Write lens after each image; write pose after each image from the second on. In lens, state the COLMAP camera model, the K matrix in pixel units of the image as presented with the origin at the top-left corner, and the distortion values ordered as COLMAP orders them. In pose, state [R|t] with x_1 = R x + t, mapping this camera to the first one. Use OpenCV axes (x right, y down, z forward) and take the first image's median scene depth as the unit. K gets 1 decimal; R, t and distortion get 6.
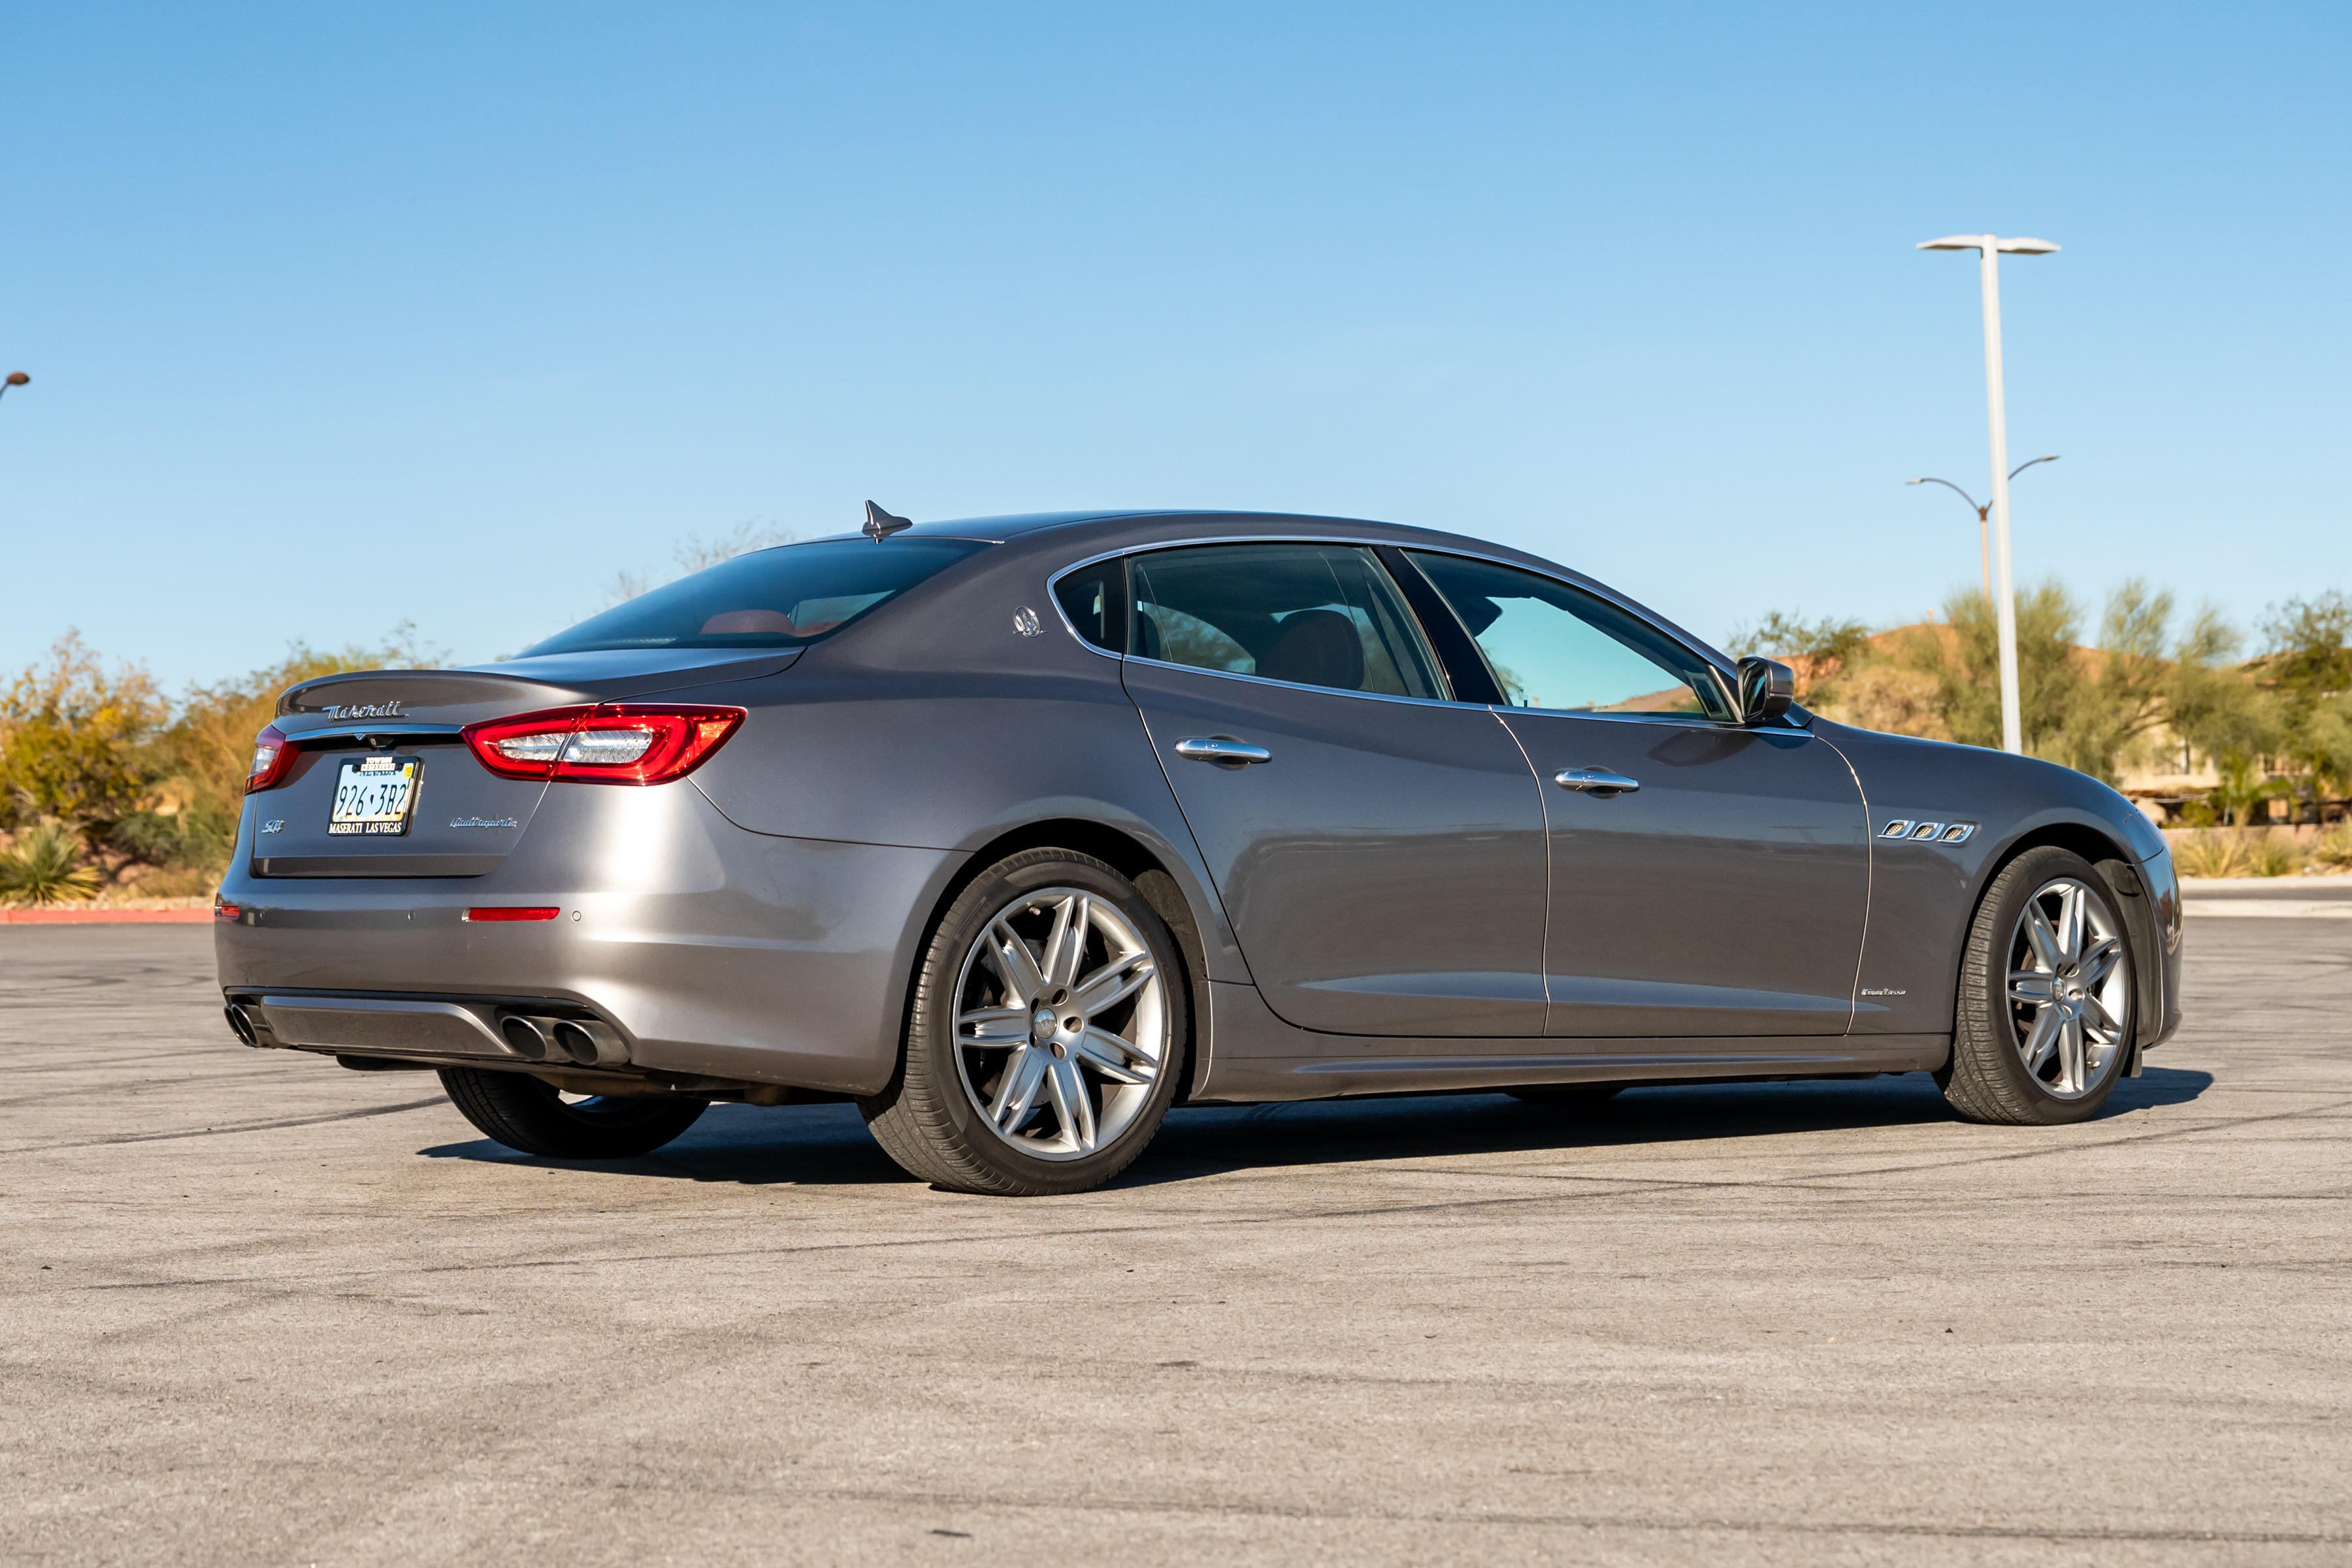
lens RADIAL K [[3522.7, 0, 1179.2], [0, 3522.7, 784.1], [0, 0, 1]] dist [-0.045456, 0.000000]
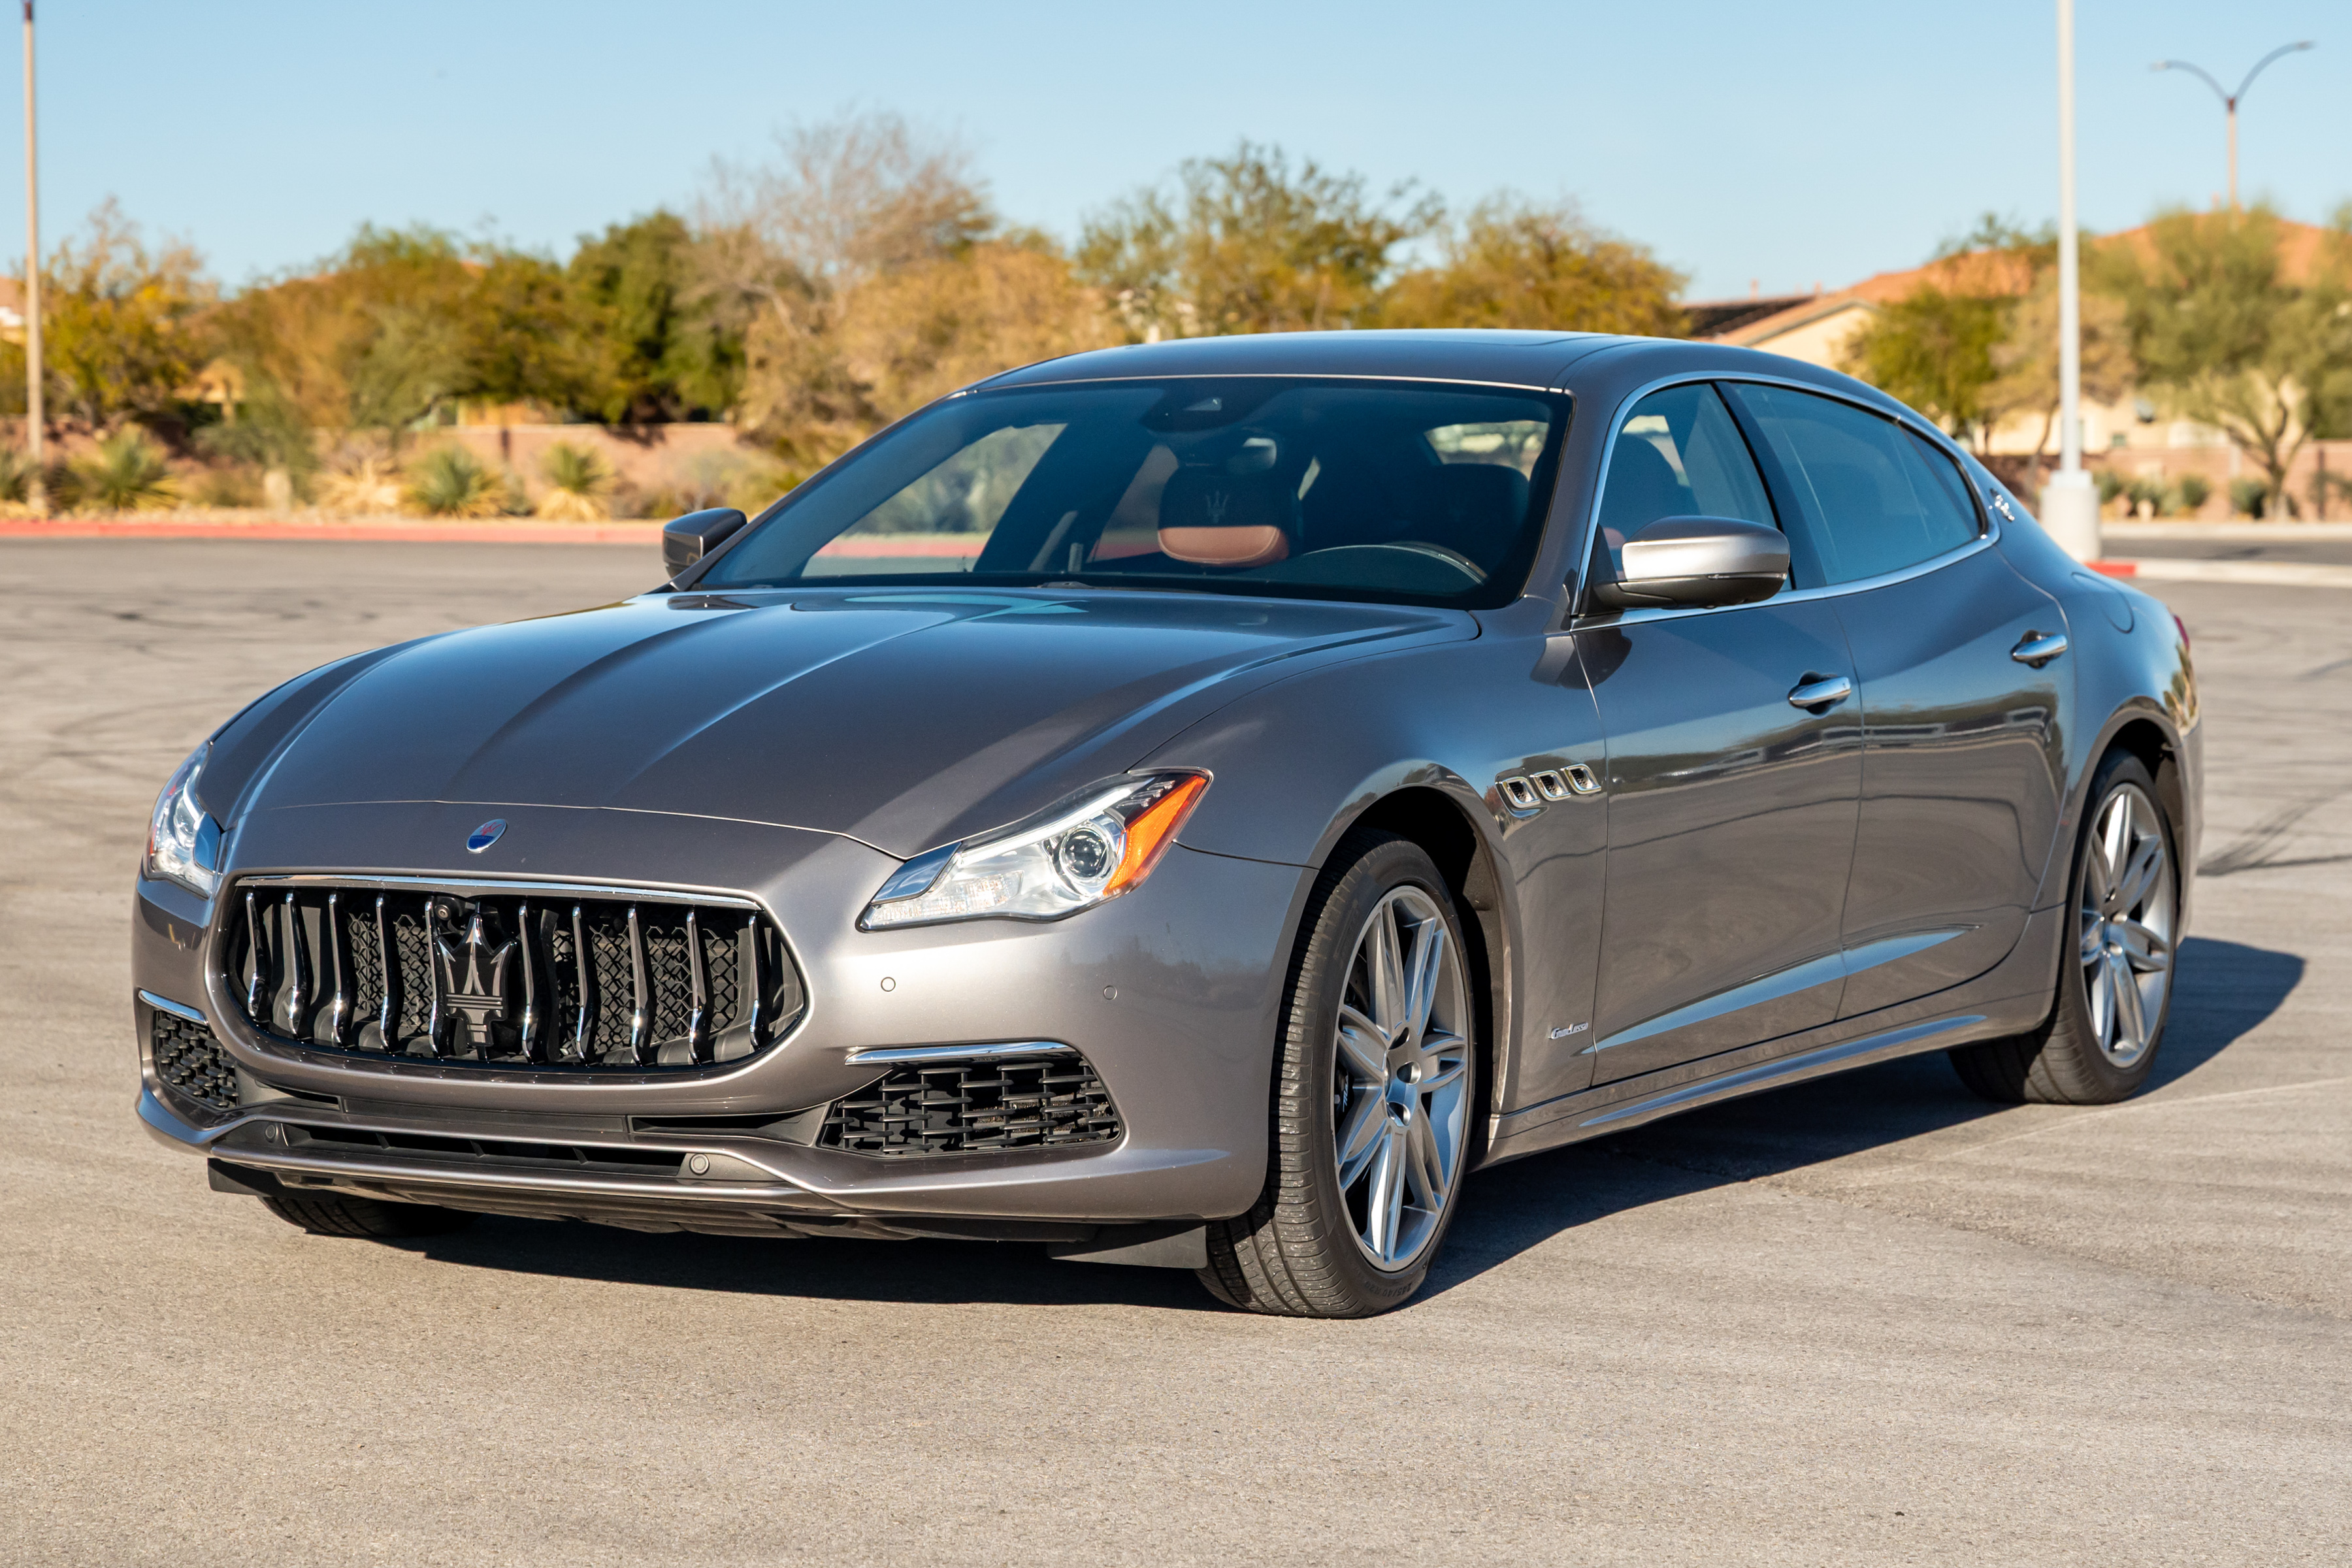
lens RADIAL K [[4674.9, 0, 1175.5], [0, 4674.9, 784.1], [0, 0, 1]] dist [0.022223, 0.000000]
pose [[0.998149, 0.022386, -0.056541, 0.031915], [-0.016745, 0.995013, 0.098332, -0.017360], [0.058460, -0.097203, 0.993546, -0.207407]]
